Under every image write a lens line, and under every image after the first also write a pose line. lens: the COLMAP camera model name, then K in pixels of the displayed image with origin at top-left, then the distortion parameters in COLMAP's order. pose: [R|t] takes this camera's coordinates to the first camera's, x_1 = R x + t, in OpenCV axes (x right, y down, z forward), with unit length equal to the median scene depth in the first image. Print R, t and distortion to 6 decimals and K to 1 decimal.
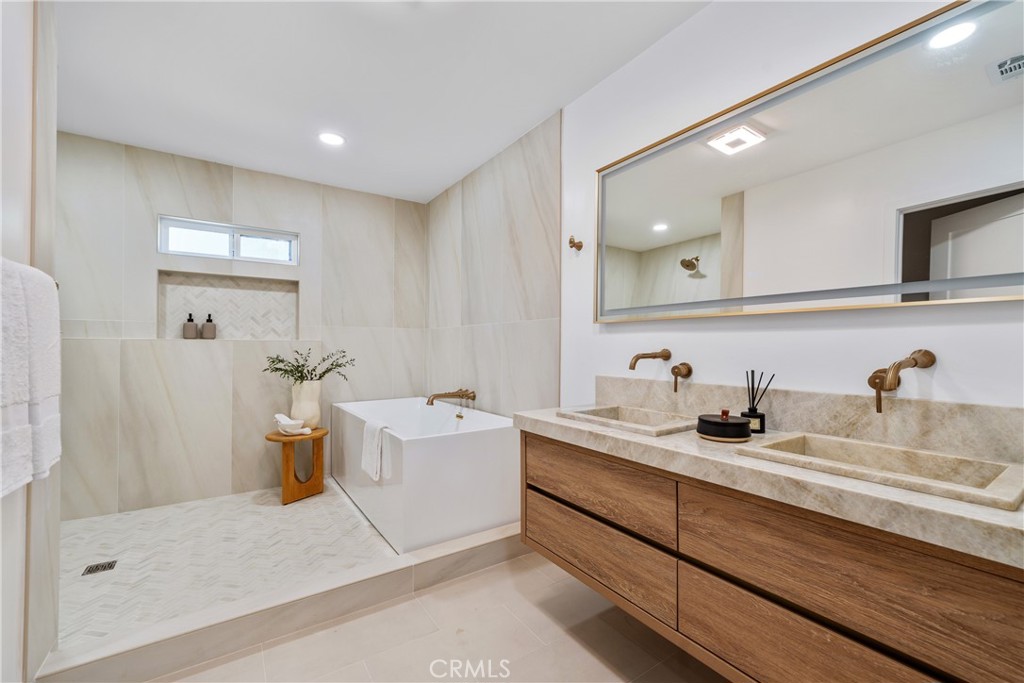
lens RADIAL K [[418.8, 0, 506.7], [0, 418.8, 344.2], [0, 0, 1]] dist [0.000169, -0.000062]
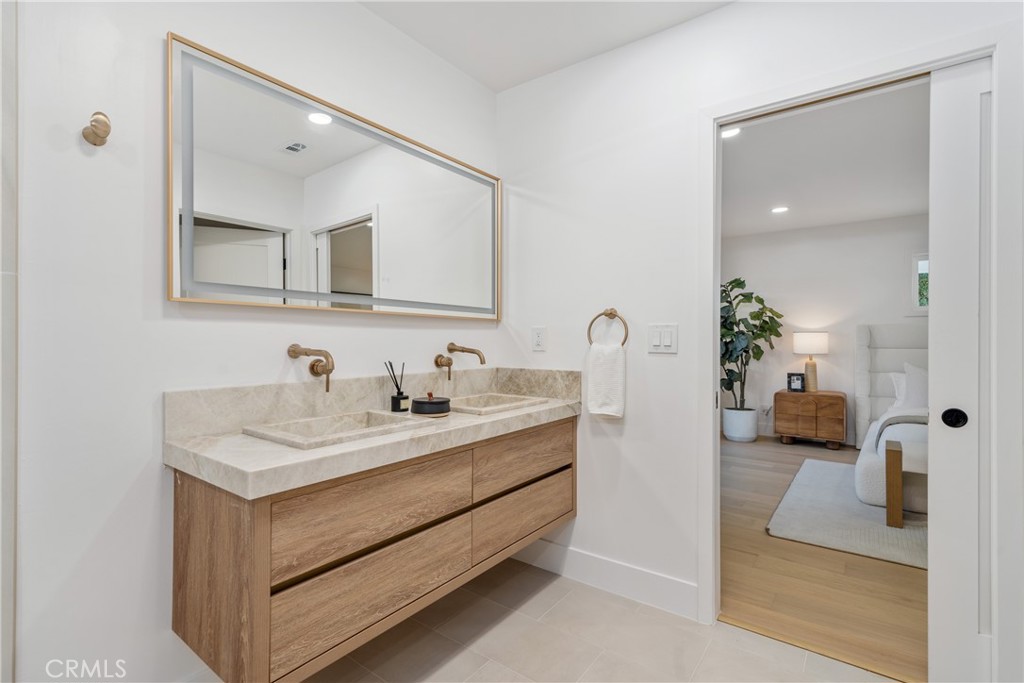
lens RADIAL K [[472.4, 0, 509.6], [0, 472.4, 343.3], [0, 0, 1]] dist [0.009056, 0.000482]
pose [[-0.323566, -0.007973, 0.946172, -1.206769], [-0.007137, 0.999957, 0.005986, 0.001709], [-0.946179, -0.004816, -0.323609, 1.688055]]
